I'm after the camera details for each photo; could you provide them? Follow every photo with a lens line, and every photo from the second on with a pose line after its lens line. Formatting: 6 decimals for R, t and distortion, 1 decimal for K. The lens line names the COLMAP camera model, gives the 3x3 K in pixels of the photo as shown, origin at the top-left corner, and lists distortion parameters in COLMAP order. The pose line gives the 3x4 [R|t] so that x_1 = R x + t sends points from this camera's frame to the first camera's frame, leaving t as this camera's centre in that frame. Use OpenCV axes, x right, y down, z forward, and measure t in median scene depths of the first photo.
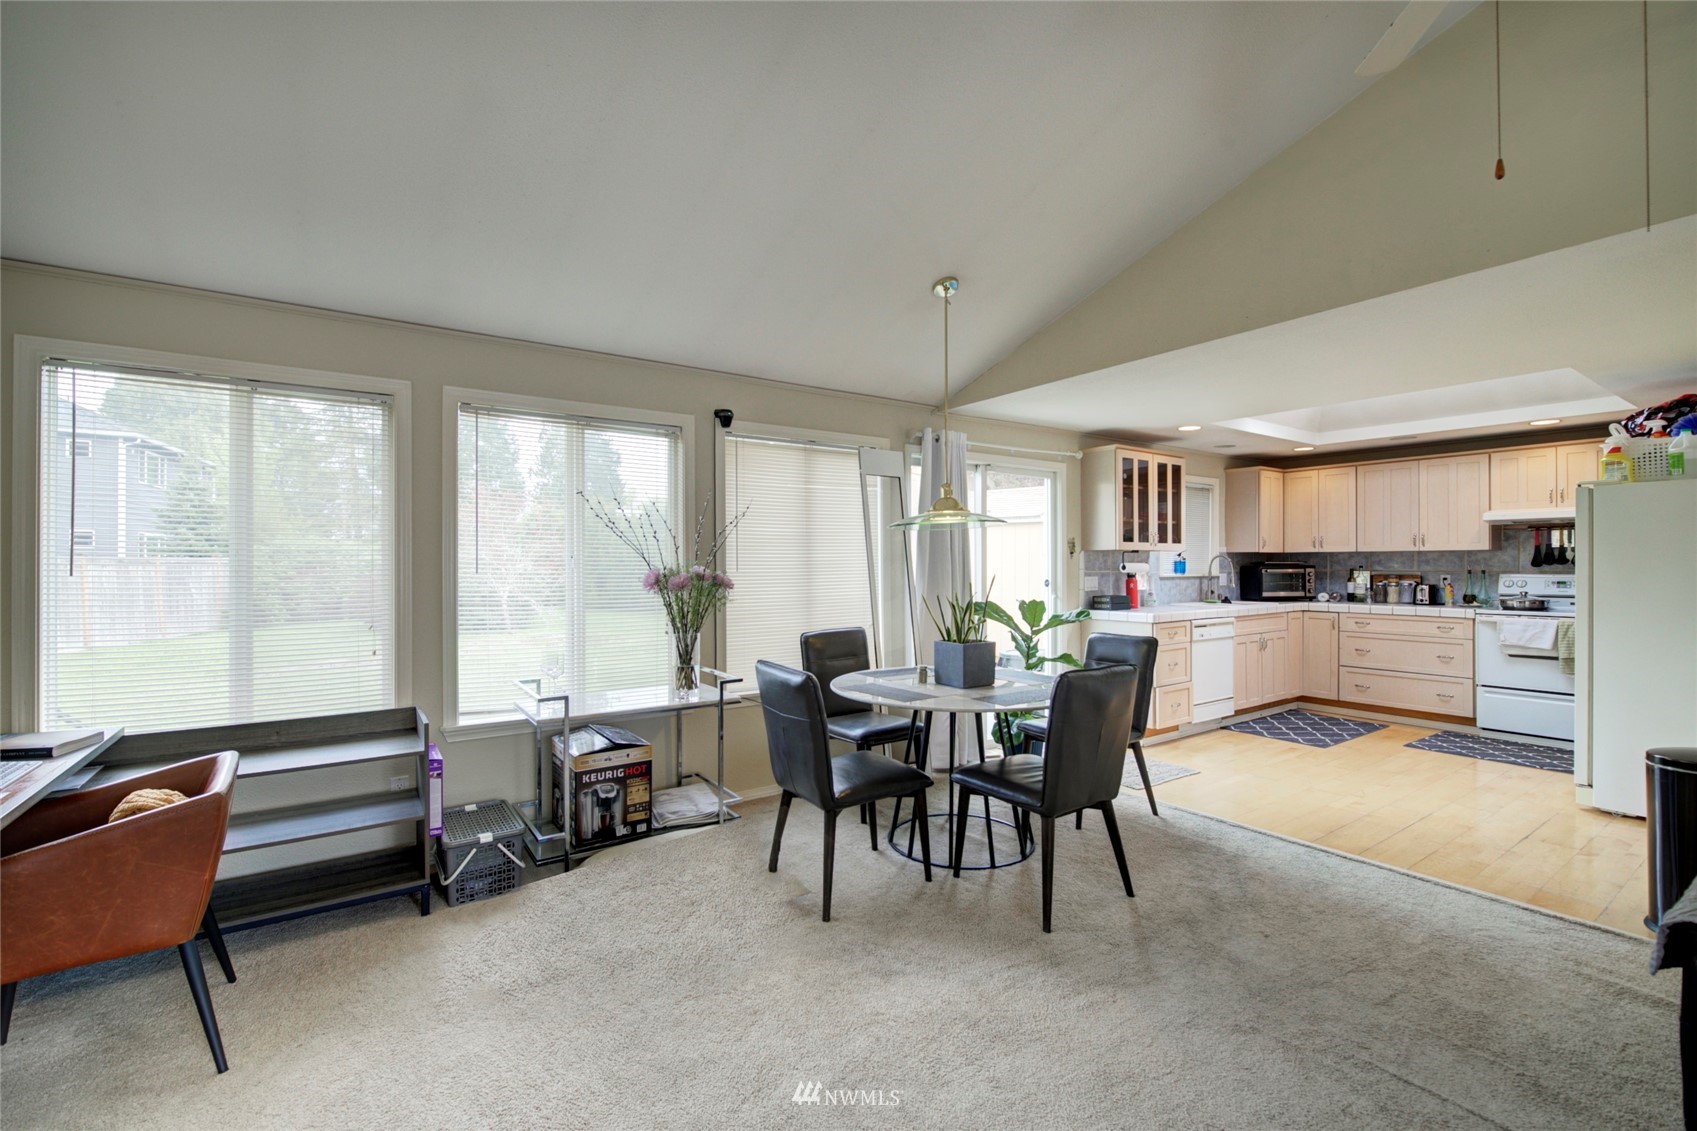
lens RADIAL K [[723.8, 0, 843.6], [0, 723.8, 562.8], [0, 0, 1]] dist [-0.014490, 0.000763]
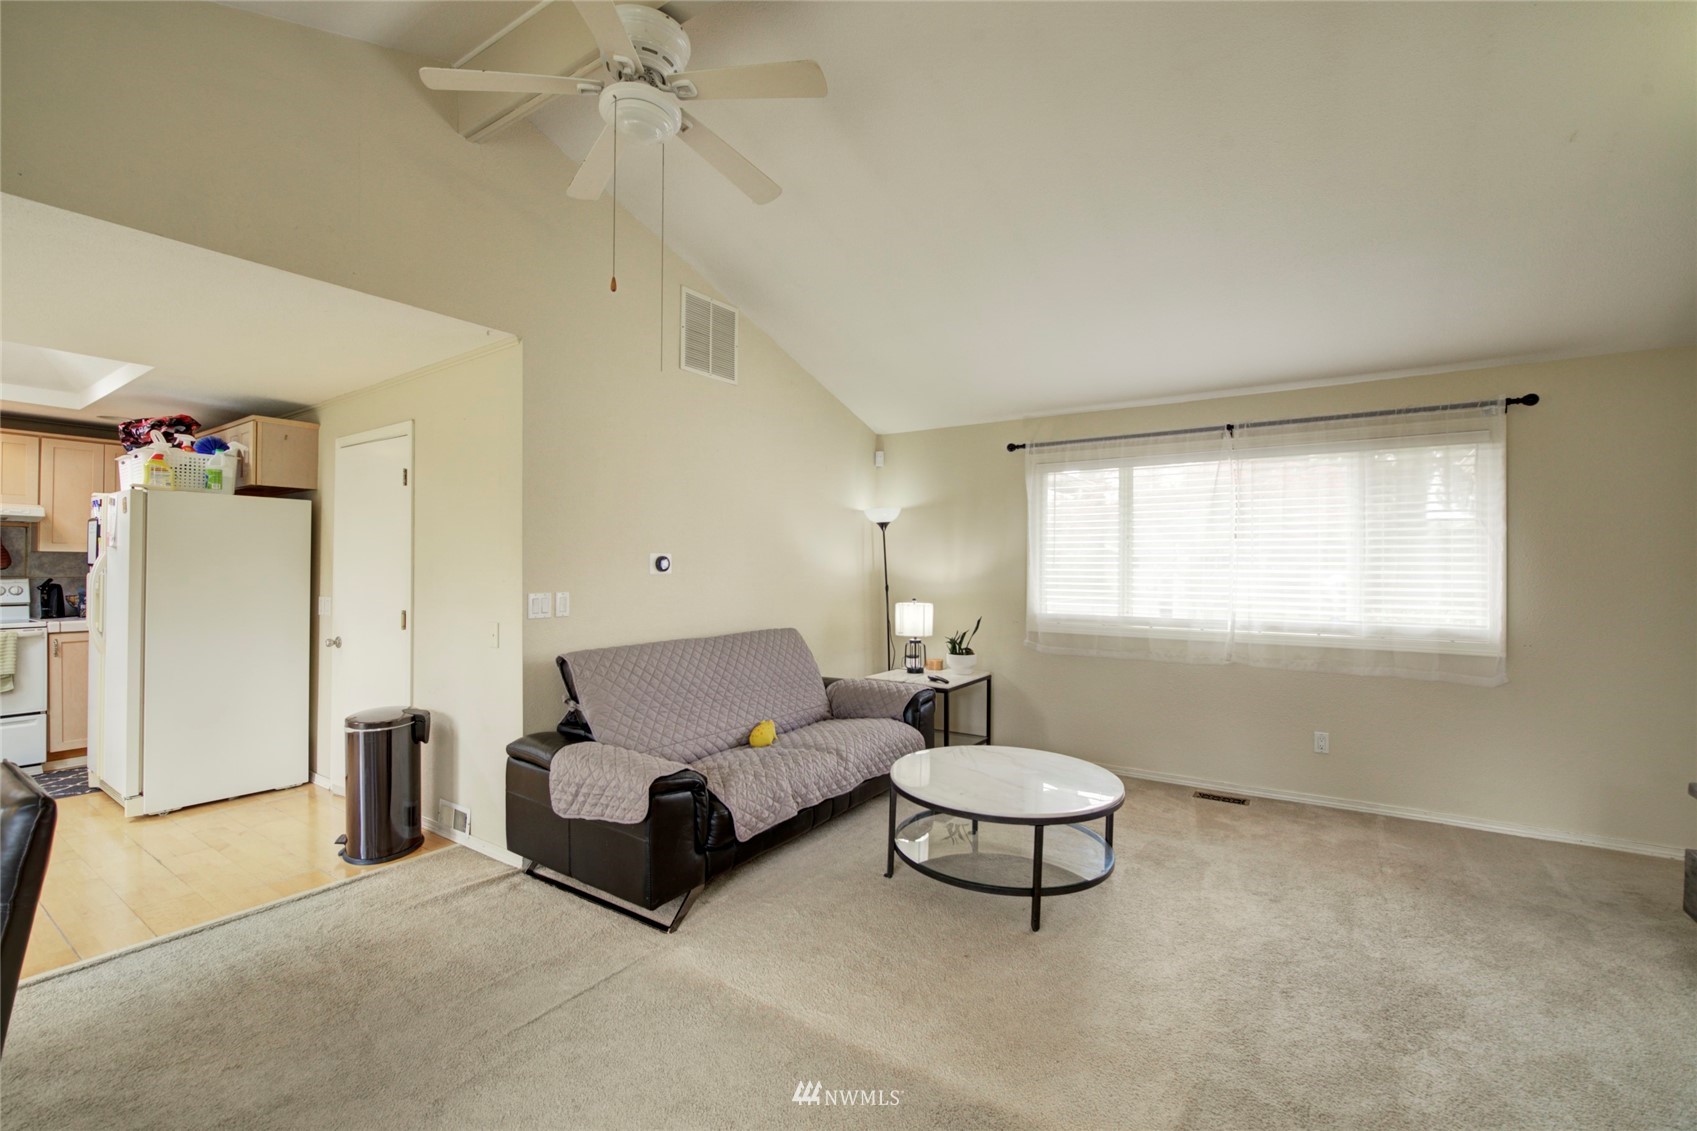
lens RADIAL K [[723.8, 0, 843.6], [0, 723.8, 562.8], [0, 0, 1]] dist [-0.014490, 0.000763]
pose [[-0.374040, 0.006330, 0.927391, -0.216050], [-0.002710, 0.999965, -0.007919, -0.001043], [-0.927408, -0.005476, -0.374010, 0.441582]]
